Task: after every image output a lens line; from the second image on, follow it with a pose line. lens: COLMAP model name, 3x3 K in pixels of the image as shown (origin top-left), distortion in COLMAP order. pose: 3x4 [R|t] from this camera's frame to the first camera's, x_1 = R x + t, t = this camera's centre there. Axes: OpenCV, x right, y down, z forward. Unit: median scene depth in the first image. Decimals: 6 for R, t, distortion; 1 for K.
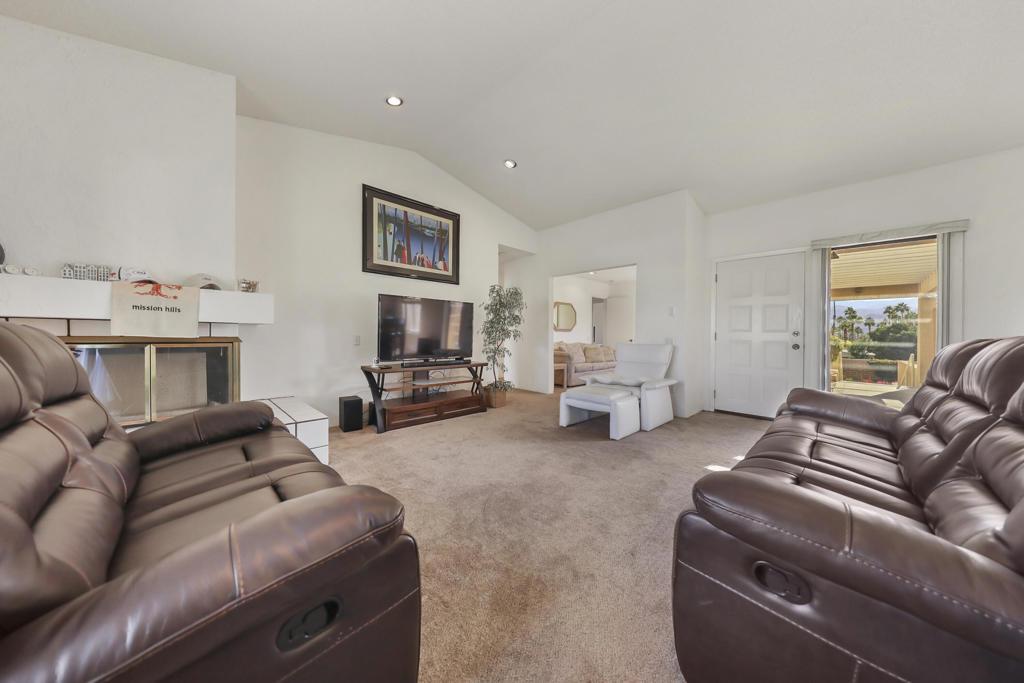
lens RADIAL K [[326.5, 0, 516.5], [0, 326.5, 336.4], [0, 0, 1]] dist [0.000593, -0.000004]
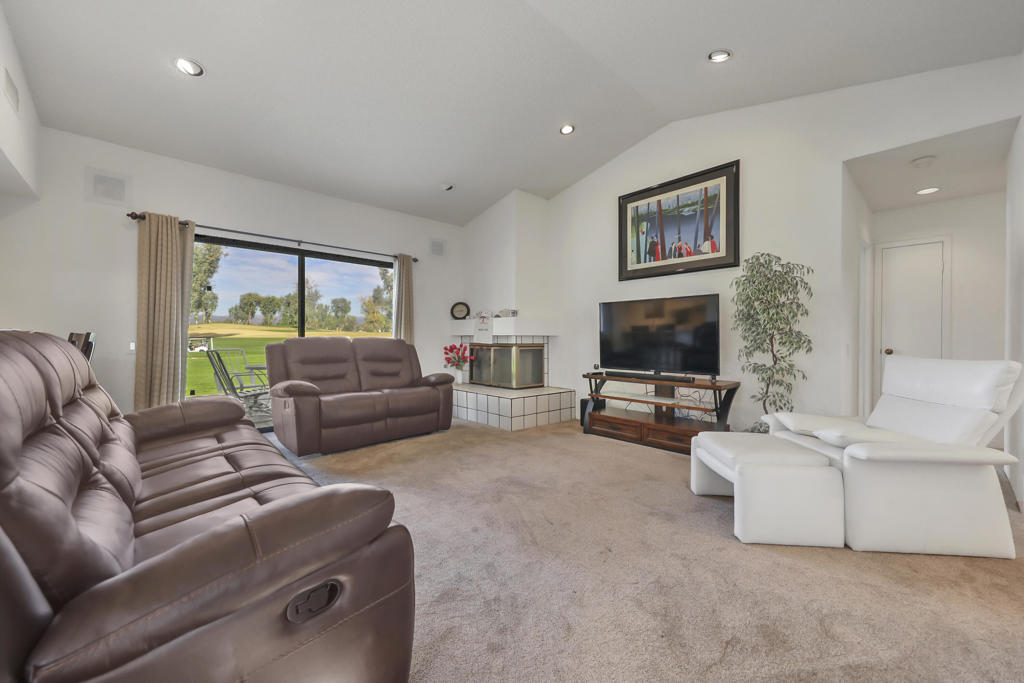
lens RADIAL K [[396.8, 0, 521.5], [0, 396.8, 343.8], [0, 0, 1]] dist [-0.001387, -0.001069]
pose [[-0.031039, -0.005427, -0.999503, 0.731158], [-0.010745, 0.999929, -0.005096, 0.008422], [0.999460, 0.010582, -0.031095, 0.676623]]
